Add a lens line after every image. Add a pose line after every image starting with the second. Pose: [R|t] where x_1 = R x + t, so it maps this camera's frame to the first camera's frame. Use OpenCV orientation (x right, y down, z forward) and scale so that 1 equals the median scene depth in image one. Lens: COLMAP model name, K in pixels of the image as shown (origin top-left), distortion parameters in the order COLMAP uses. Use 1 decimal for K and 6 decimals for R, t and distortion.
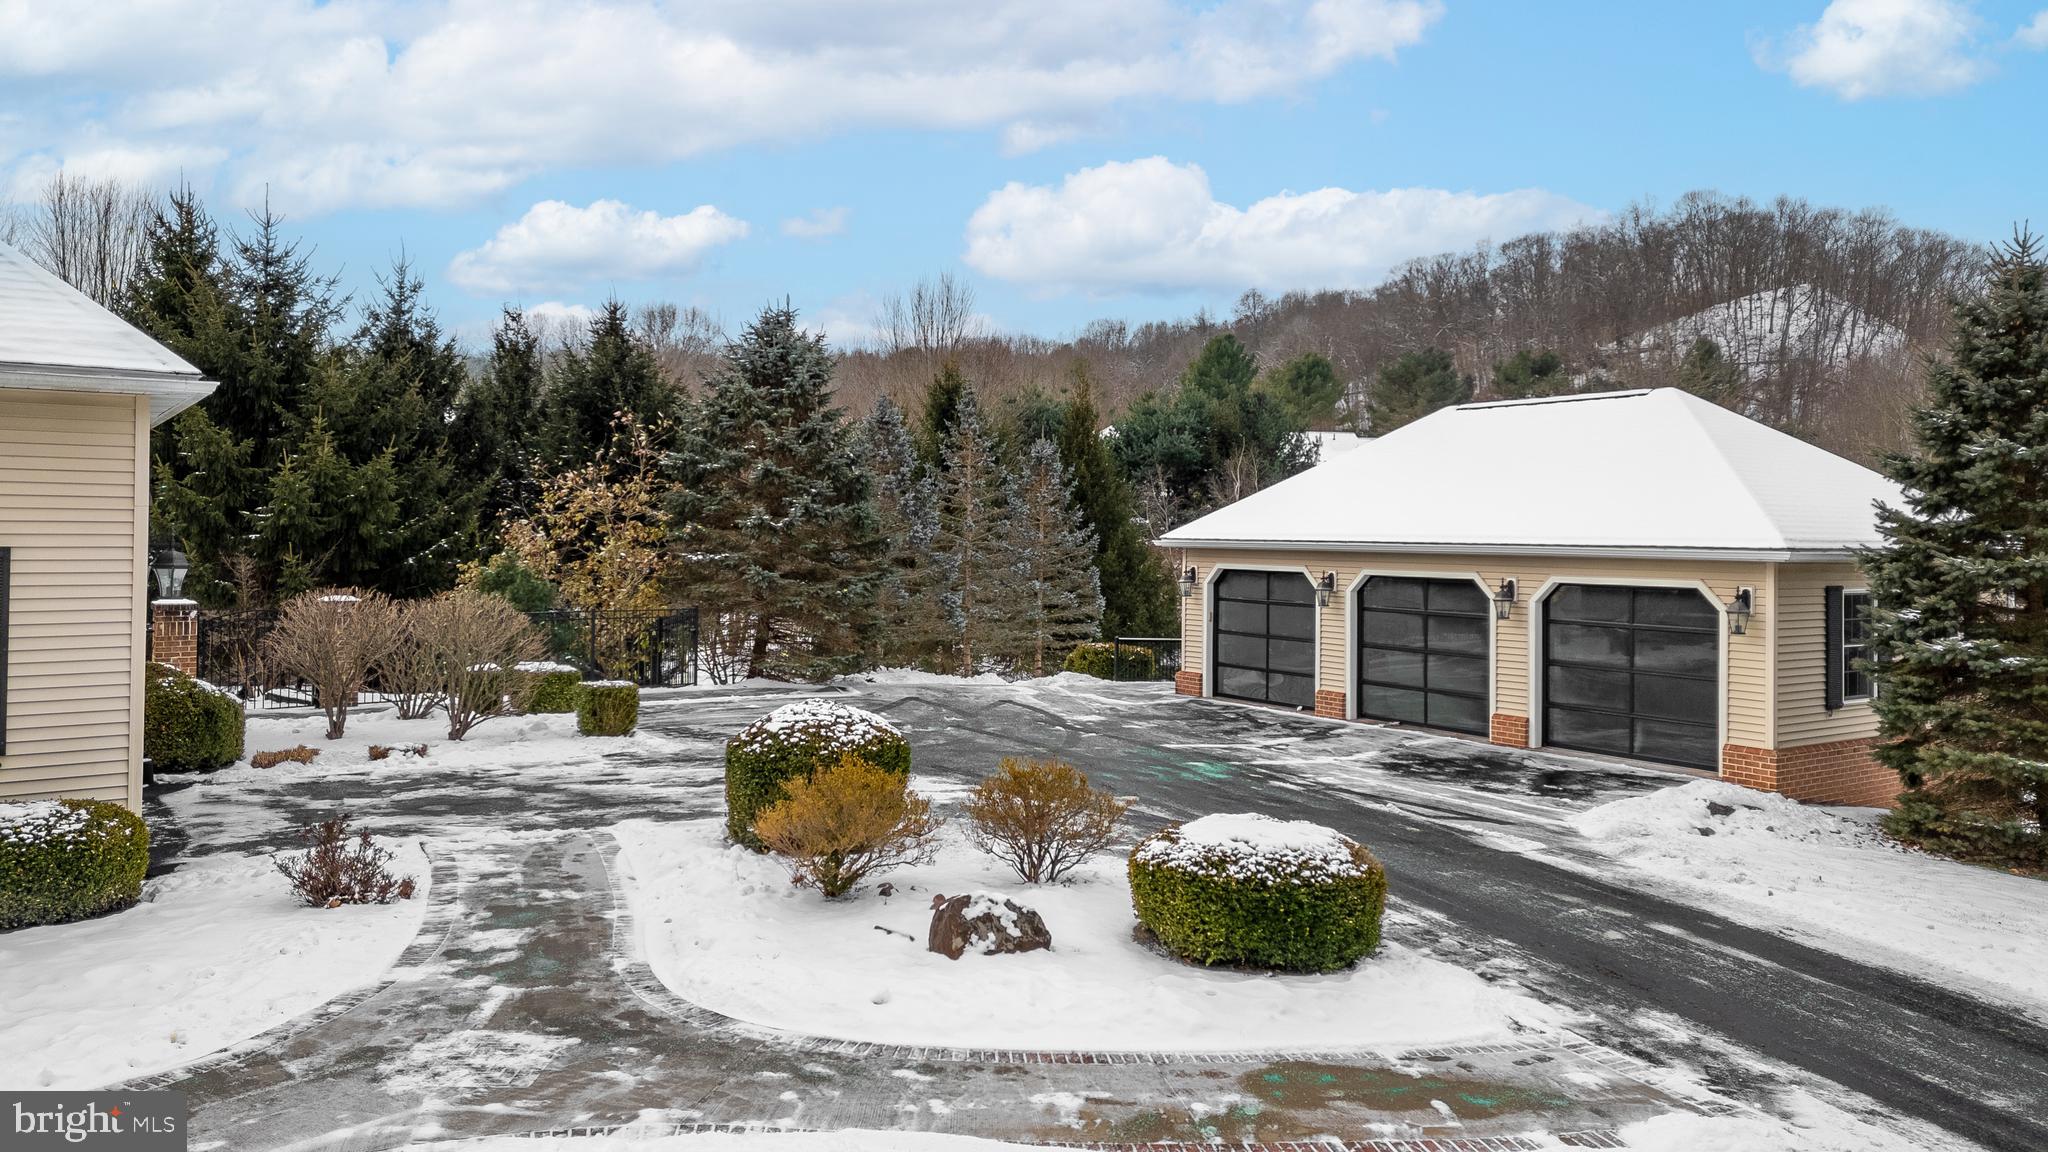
lens RADIAL K [[1415.3, 0, 1026.5], [0, 1415.3, 565.3], [0, 0, 1]] dist [0.100981, -0.106670]
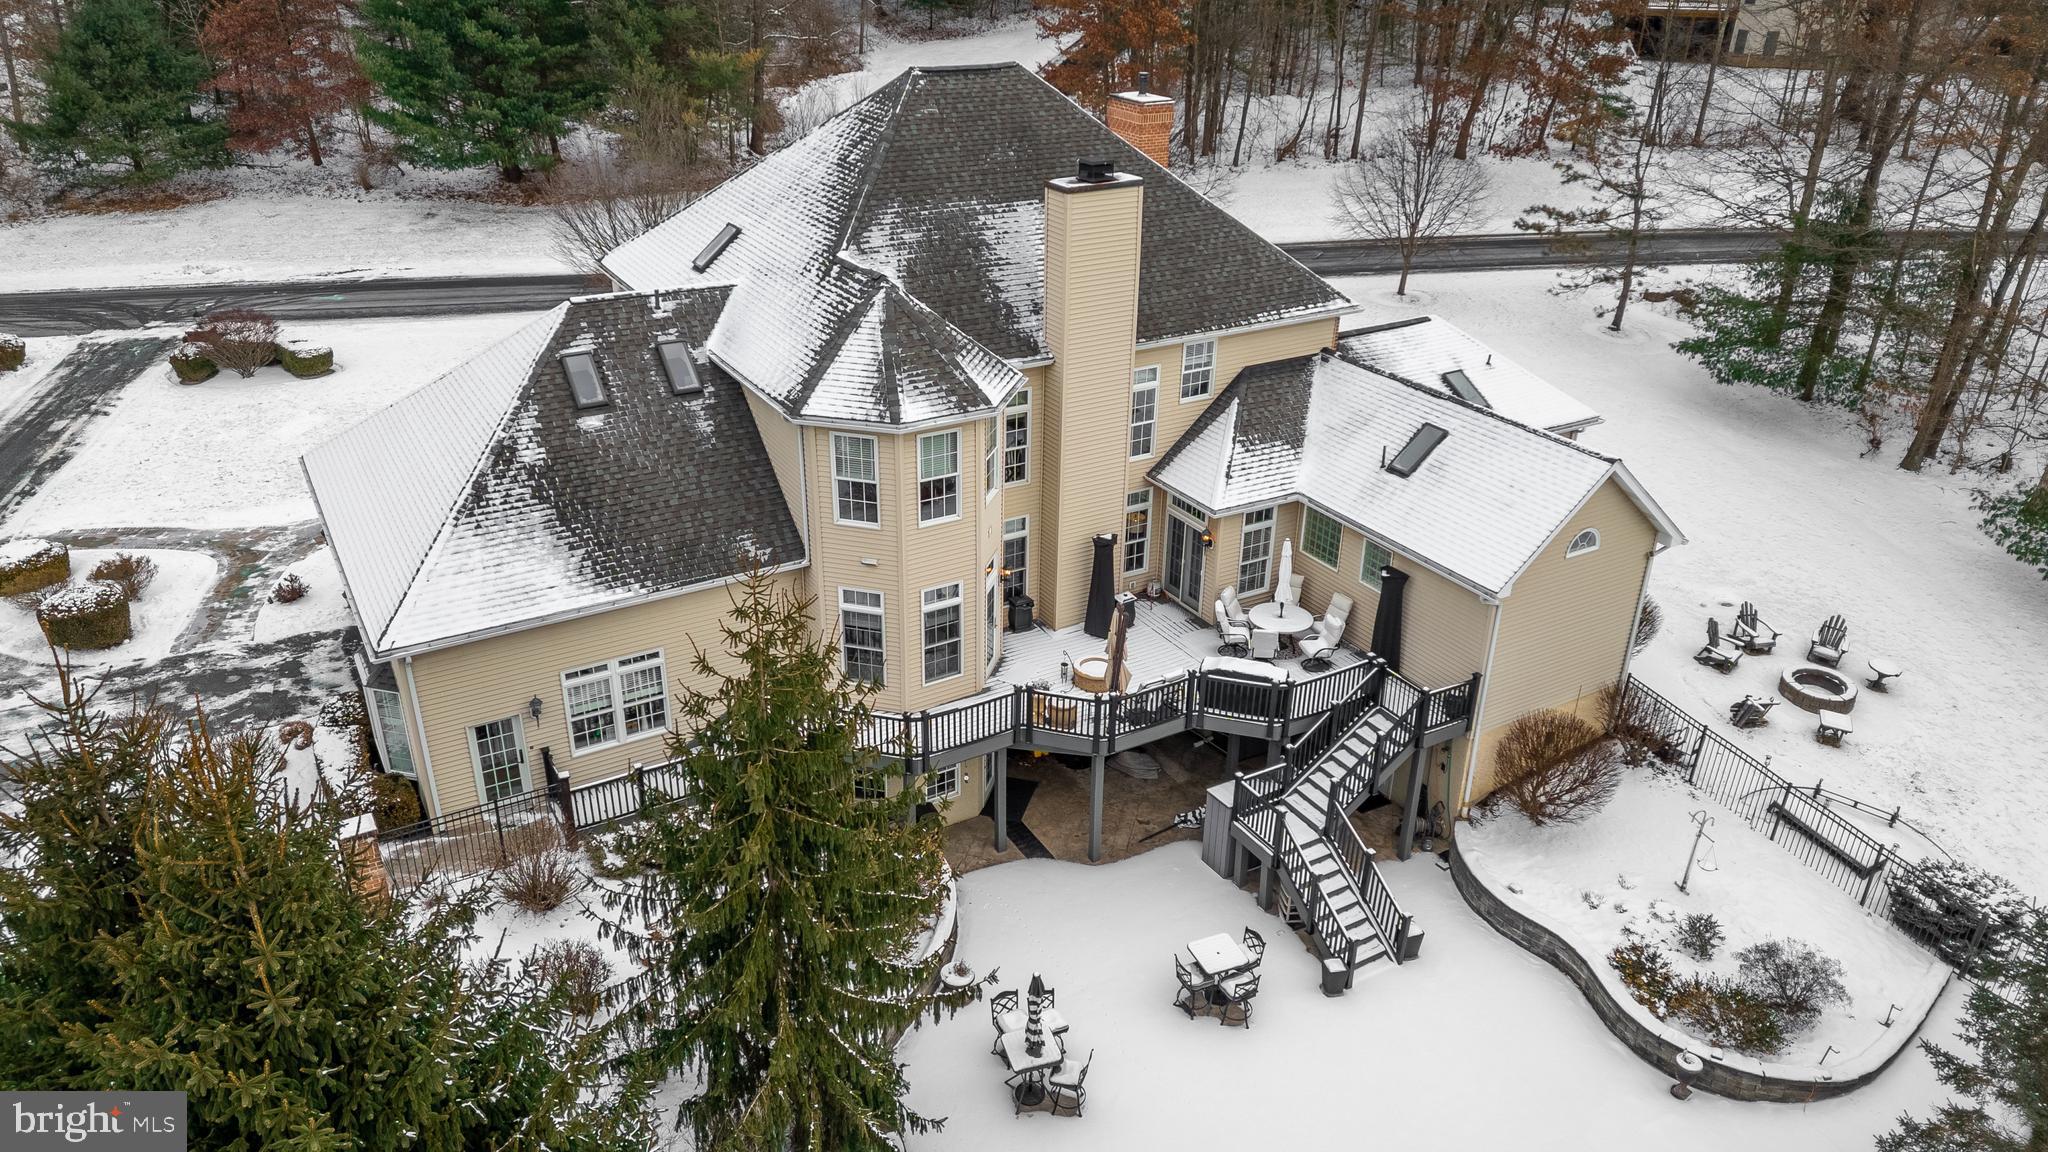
lens RADIAL K [[1415.3, 0, 1026.5], [0, 1415.3, 565.3], [0, 0, 1]] dist [0.100981, -0.106670]
pose [[-0.995874, -0.062877, 0.065436, -1.301964], [-0.026592, 0.891607, 0.452029, -0.742493], [-0.086766, 0.448423, -0.889600, 2.074407]]
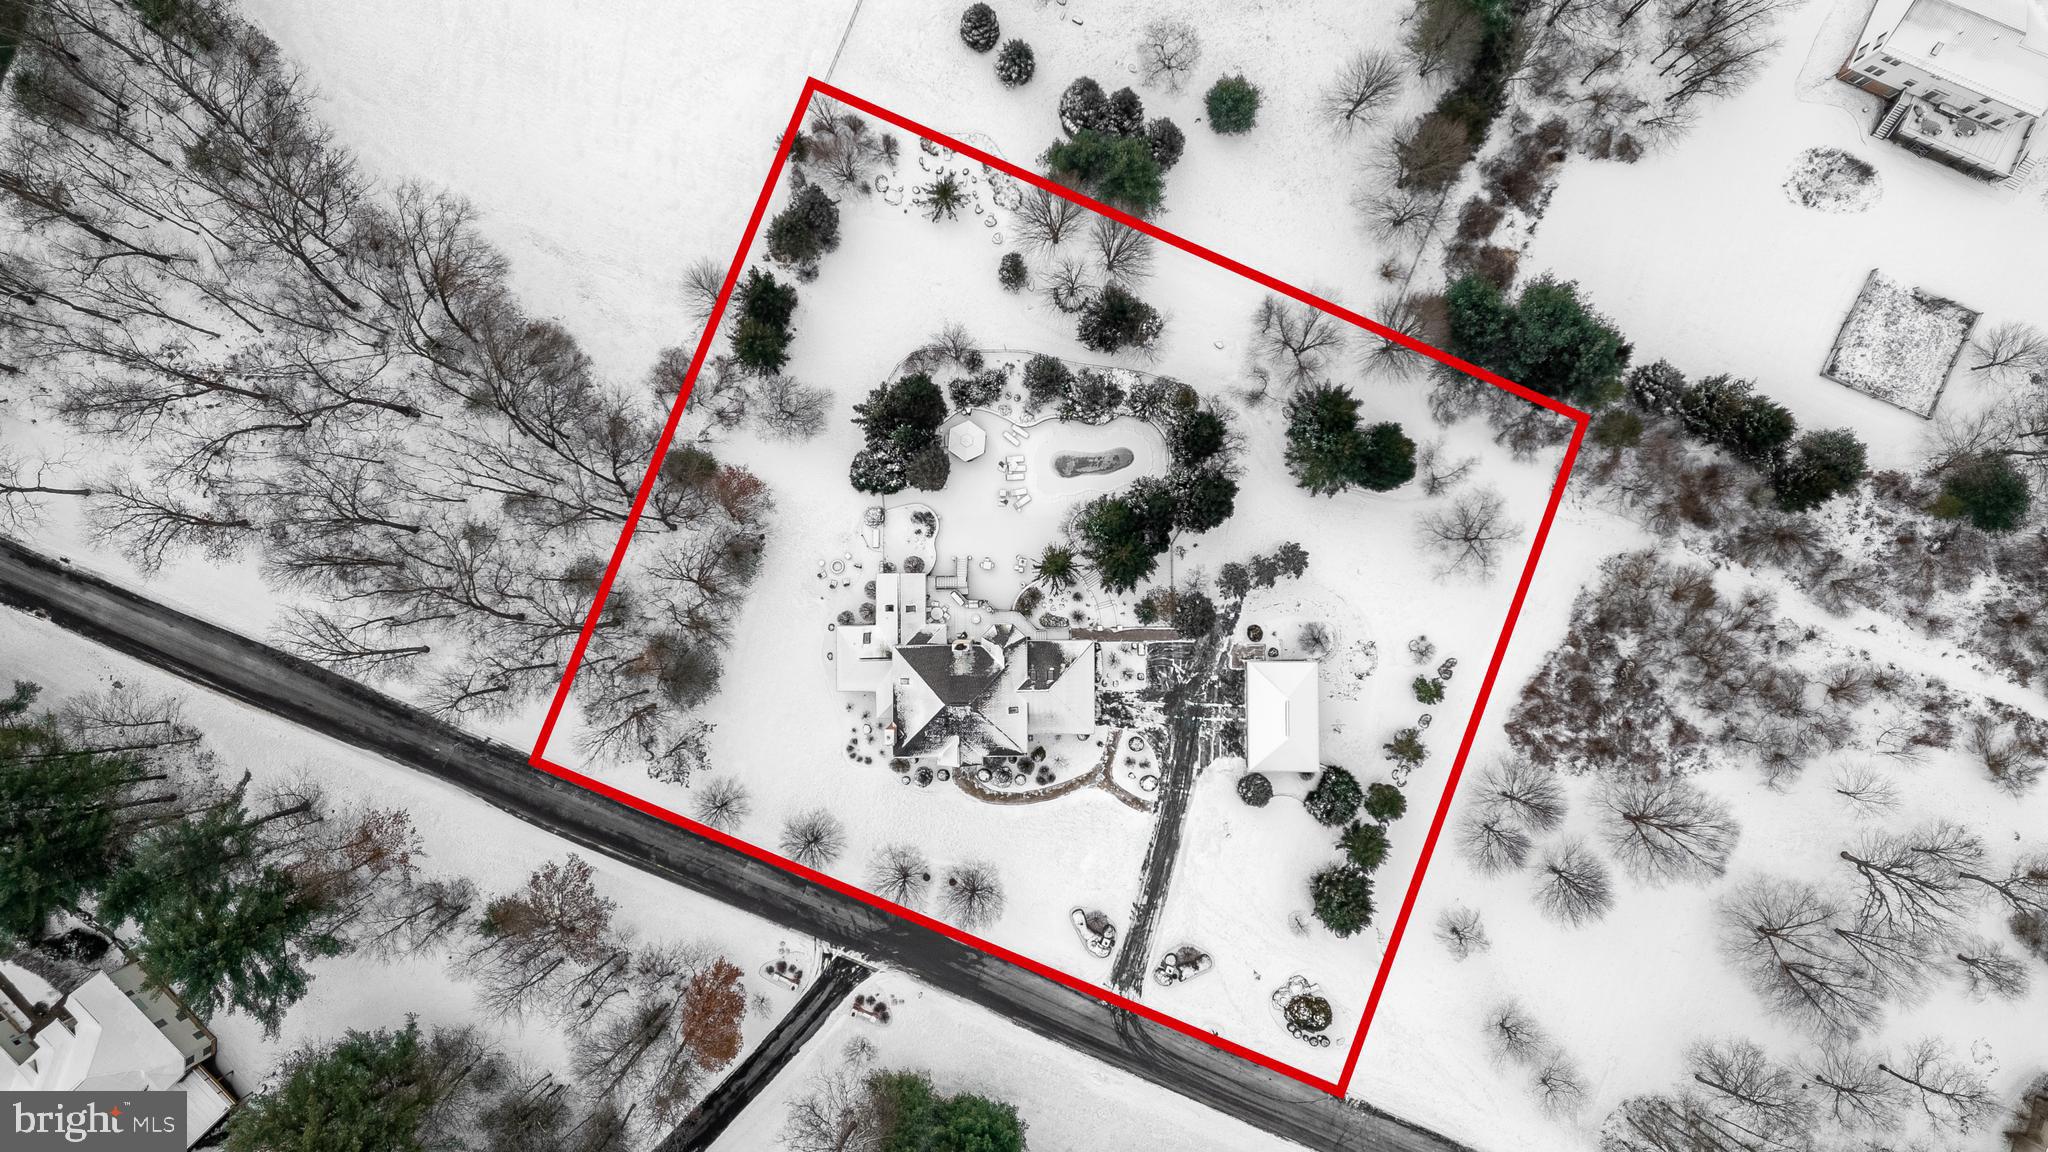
lens RADIAL K [[1415.3, 0, 1026.5], [0, 1415.3, 565.3], [0, 0, 1]] dist [0.100981, -0.106670]
pose [[0.819040, 0.573399, -0.019677, -1.060852], [0.003594, 0.029168, 0.999568, -8.191188], [0.573726, -0.818757, 0.021829, 0.998927]]
